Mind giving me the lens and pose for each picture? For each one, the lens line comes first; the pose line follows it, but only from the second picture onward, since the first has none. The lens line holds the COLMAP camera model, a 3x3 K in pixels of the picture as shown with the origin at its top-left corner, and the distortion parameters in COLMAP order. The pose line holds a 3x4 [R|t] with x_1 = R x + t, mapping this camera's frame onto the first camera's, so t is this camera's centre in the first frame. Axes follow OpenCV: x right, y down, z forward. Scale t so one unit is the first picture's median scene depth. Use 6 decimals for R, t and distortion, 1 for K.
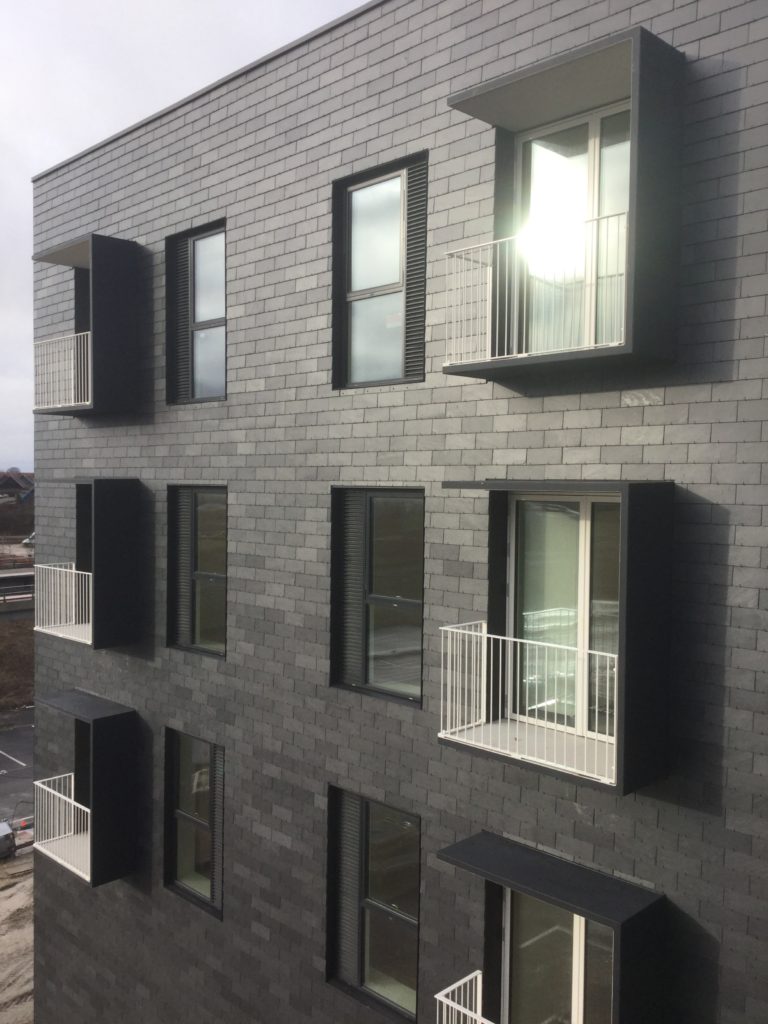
lens RADIAL K [[899.4, 0, 382.6], [0, 899.4, 510.2], [0, 0, 1]] dist [0.040639, -0.008154]
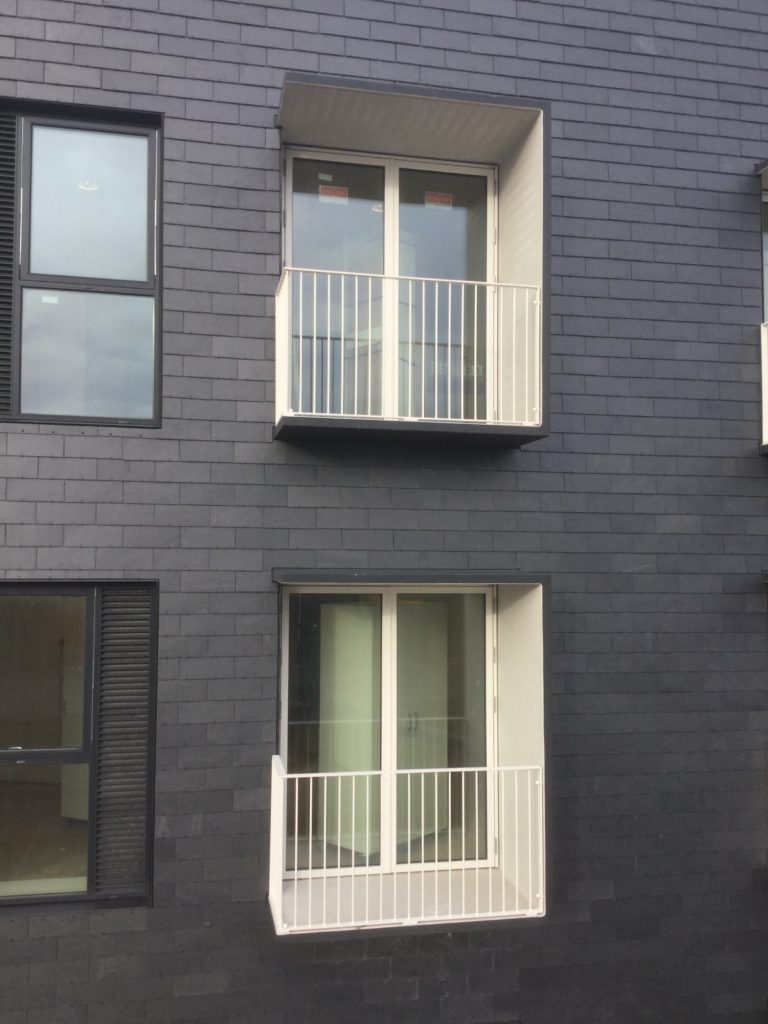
lens RADIAL K [[899.4, 0, 382.0], [0, 899.4, 514.6], [0, 0, 1]] dist [0.040639, -0.008154]
pose [[0.568937, 0.034803, 0.821644, -0.512068], [0.029304, 0.997612, -0.062548, -0.031611], [-0.821859, 0.059664, 0.566558, 0.537285]]
